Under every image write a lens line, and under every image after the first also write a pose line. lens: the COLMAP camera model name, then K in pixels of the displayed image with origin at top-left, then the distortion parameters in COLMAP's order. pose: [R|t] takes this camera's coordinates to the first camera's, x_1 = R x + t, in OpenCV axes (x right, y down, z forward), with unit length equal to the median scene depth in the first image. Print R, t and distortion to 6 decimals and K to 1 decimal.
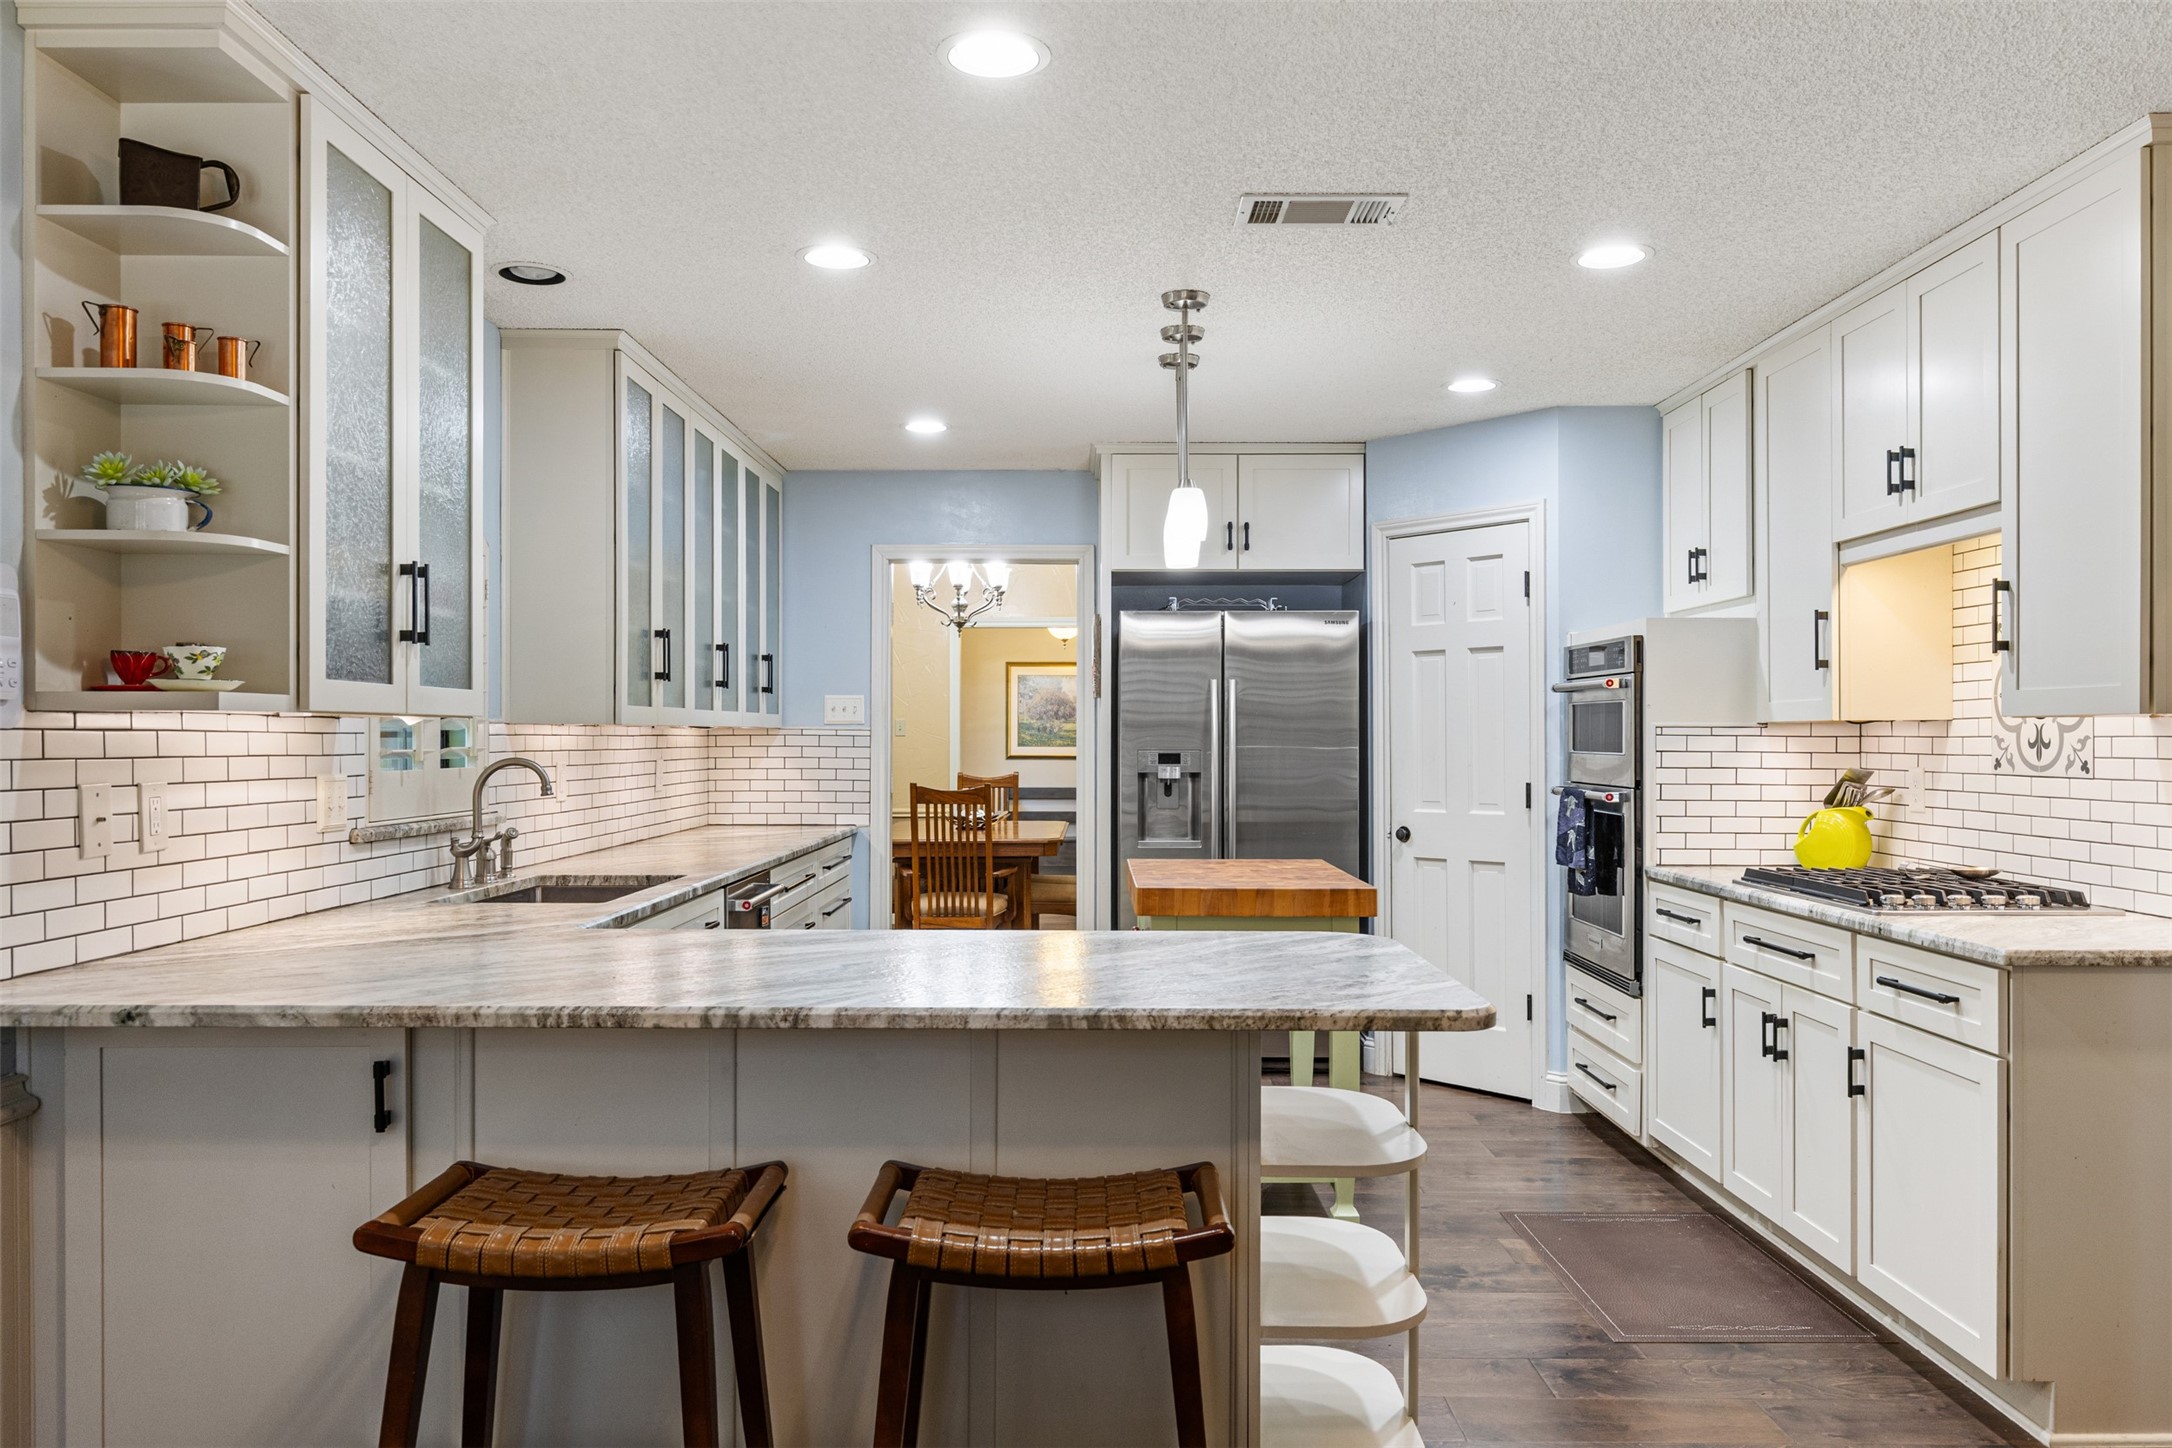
lens RADIAL K [[1560.8, 0, 1086.0], [0, 1560.8, 724.0], [0, 0, 1]] dist [-0.001962, -0.002894]
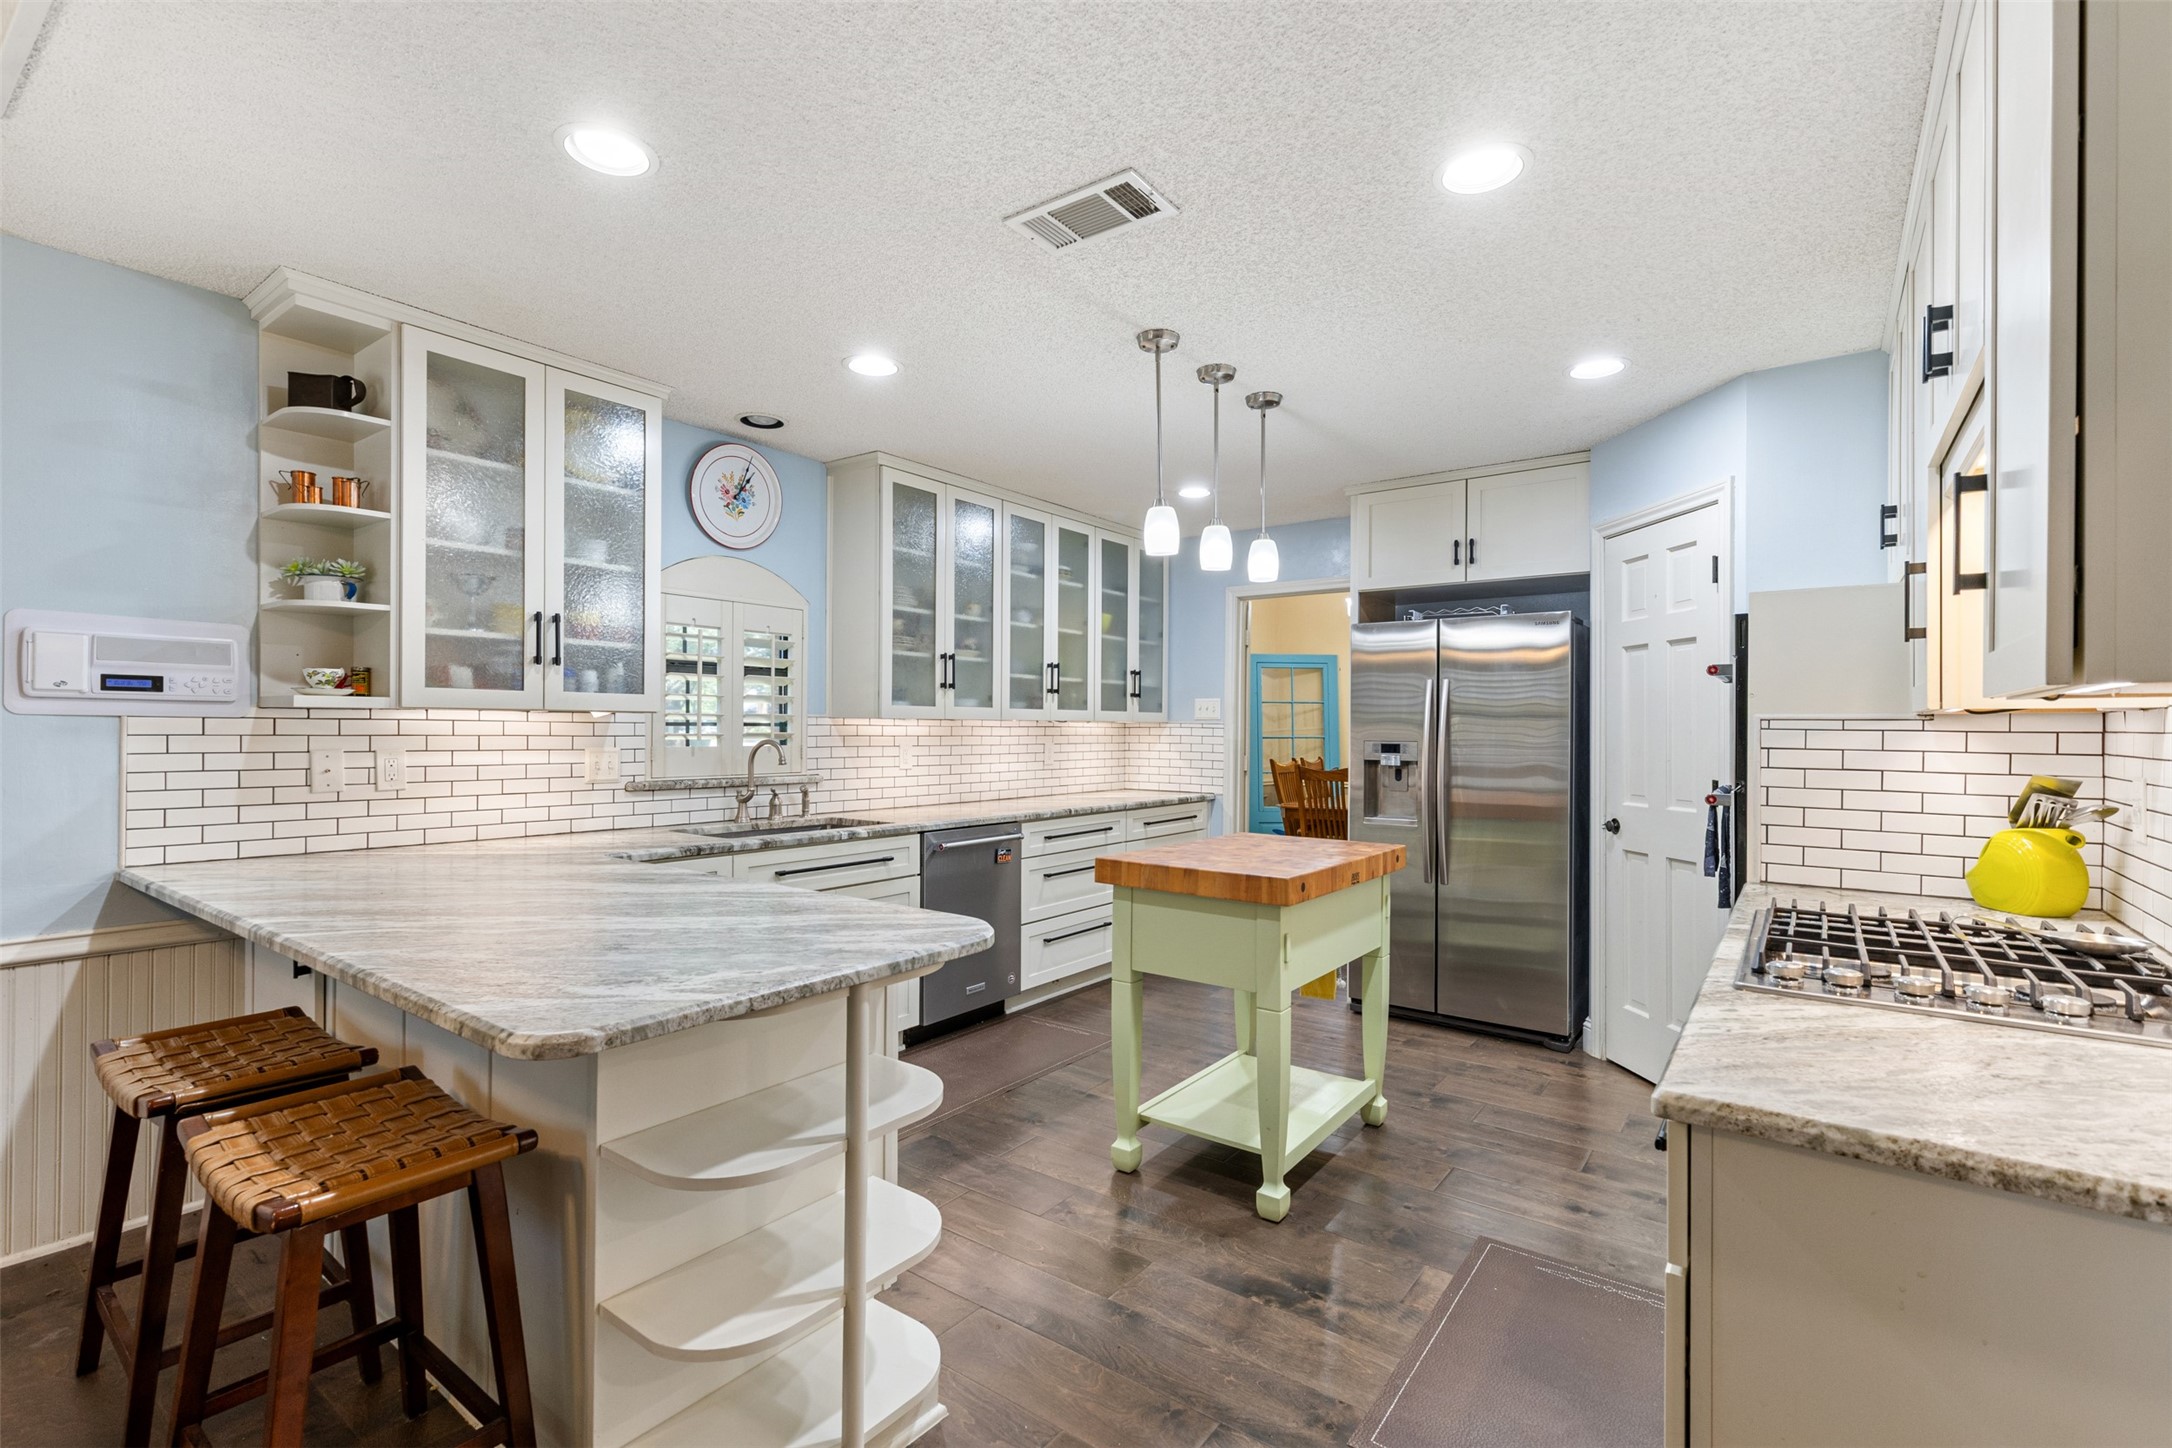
lens RADIAL K [[978.4, 0, 1078.0], [0, 978.4, 730.2], [0, 0, 1]] dist [0.003078, -0.000454]
pose [[0.801815, 0.005404, -0.597548, 0.386008], [-0.000897, 0.999969, 0.007839, 0.003757], [0.597572, -0.005749, 0.801795, 0.347413]]
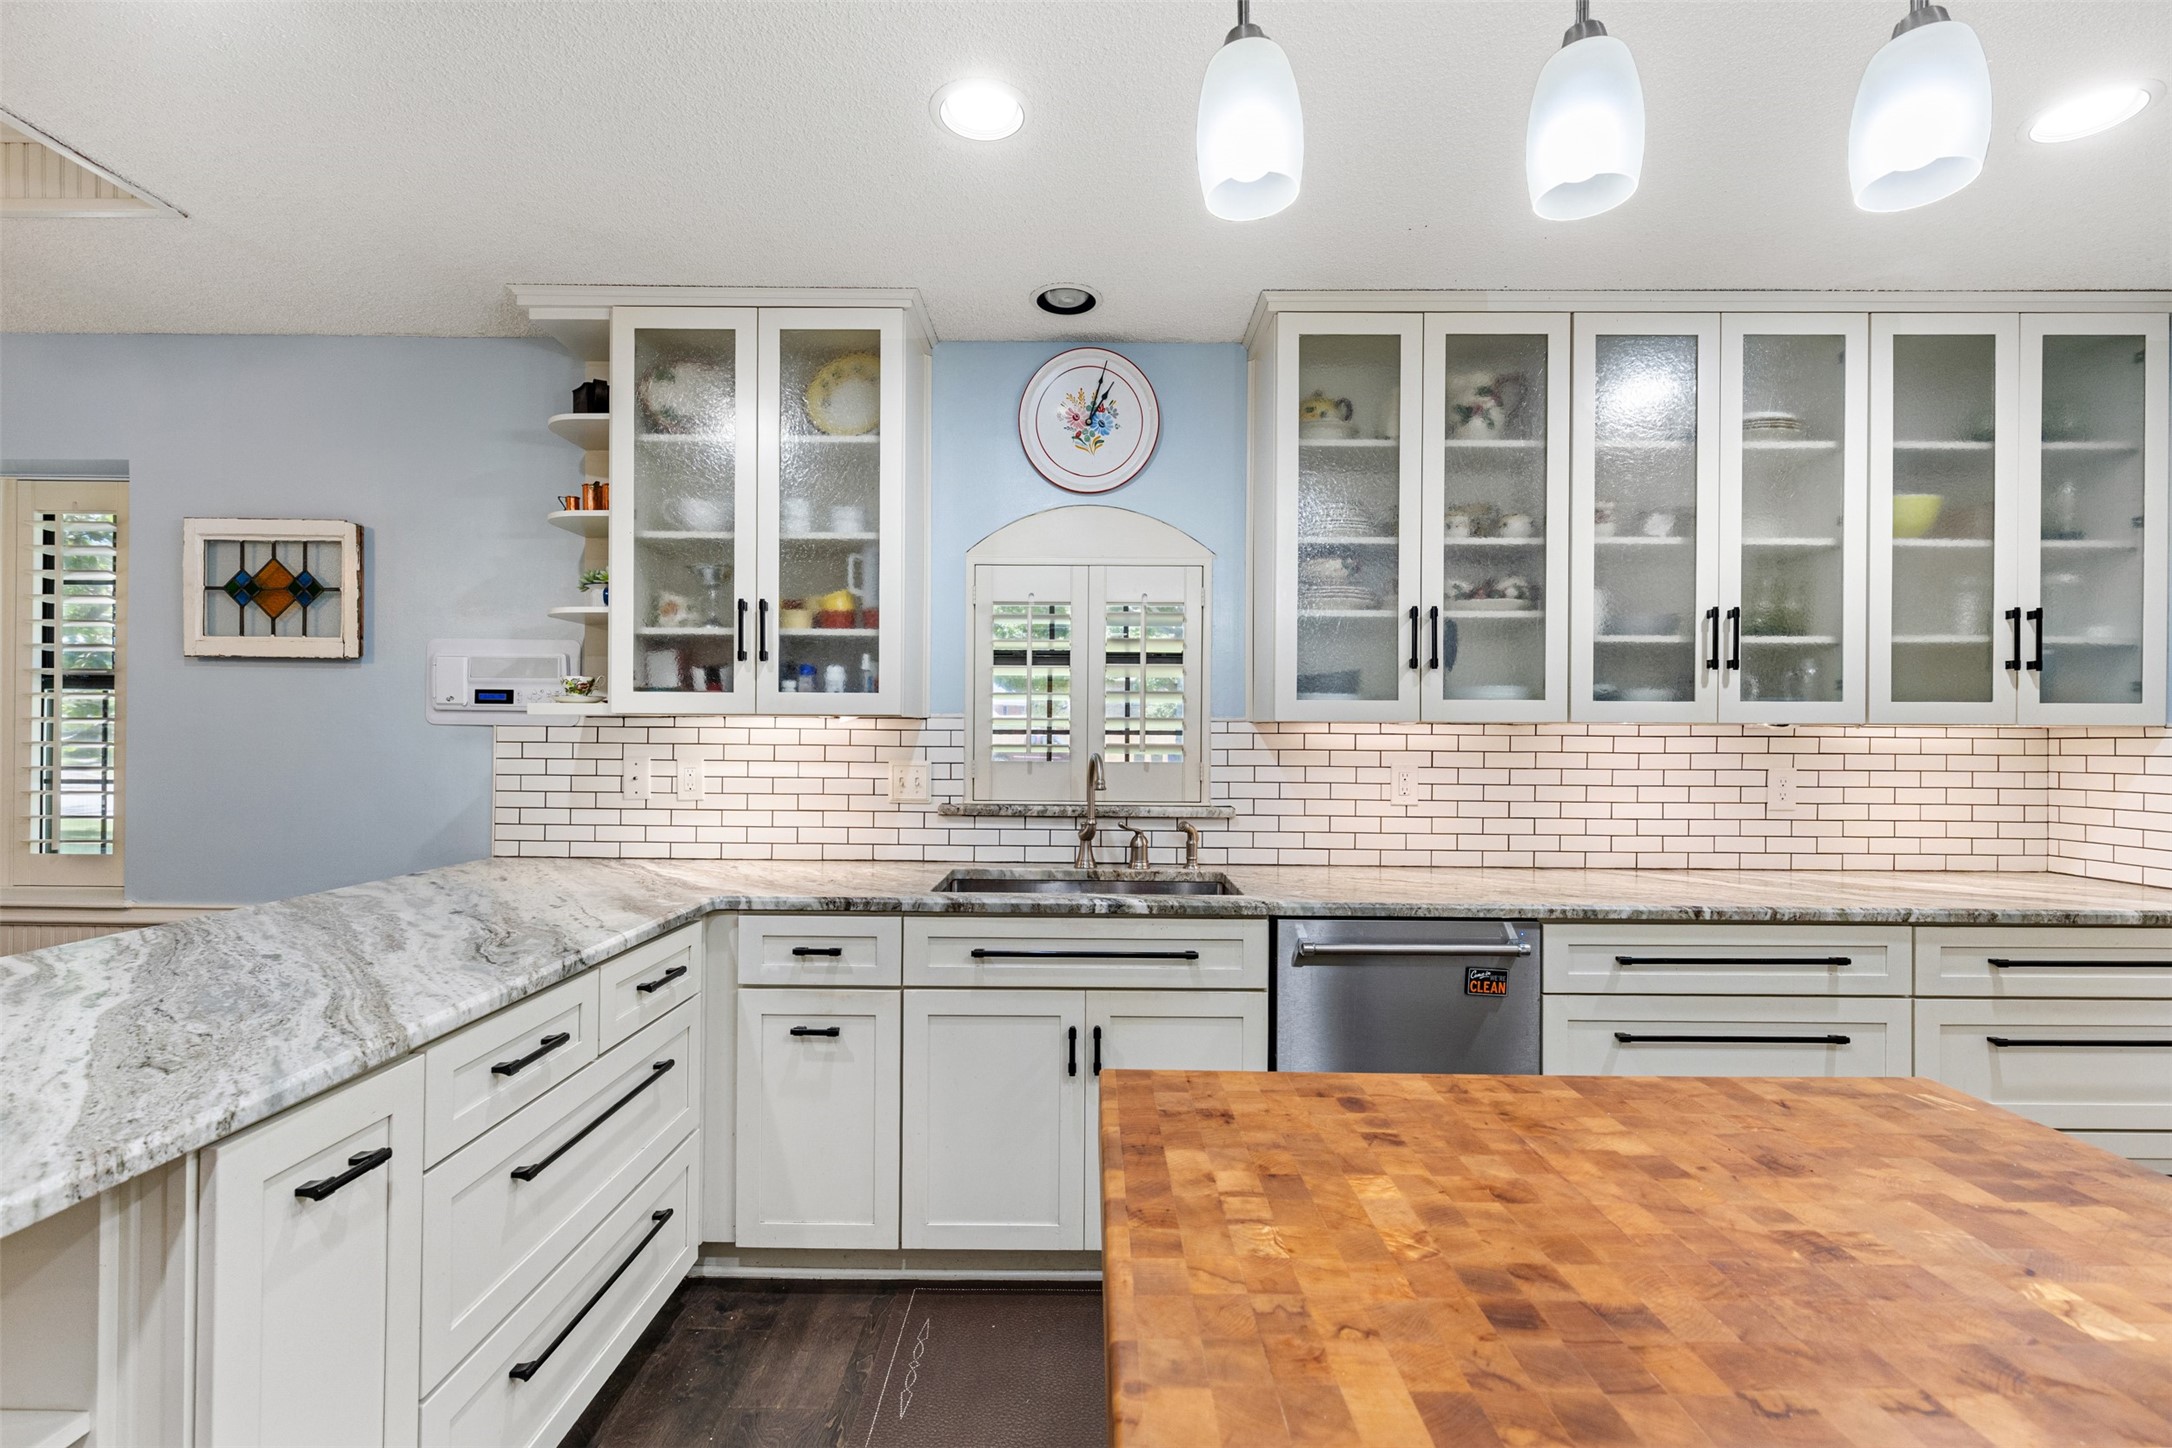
lens RADIAL K [[978.4, 0, 1078.0], [0, 978.4, 730.2], [0, 0, 1]] dist [0.003078, -0.000454]
pose [[-0.006609, -0.007692, -0.999949, 0.263385], [0.001479, 0.999969, -0.007702, 0.009133], [0.999977, -0.001530, -0.006598, 0.840624]]
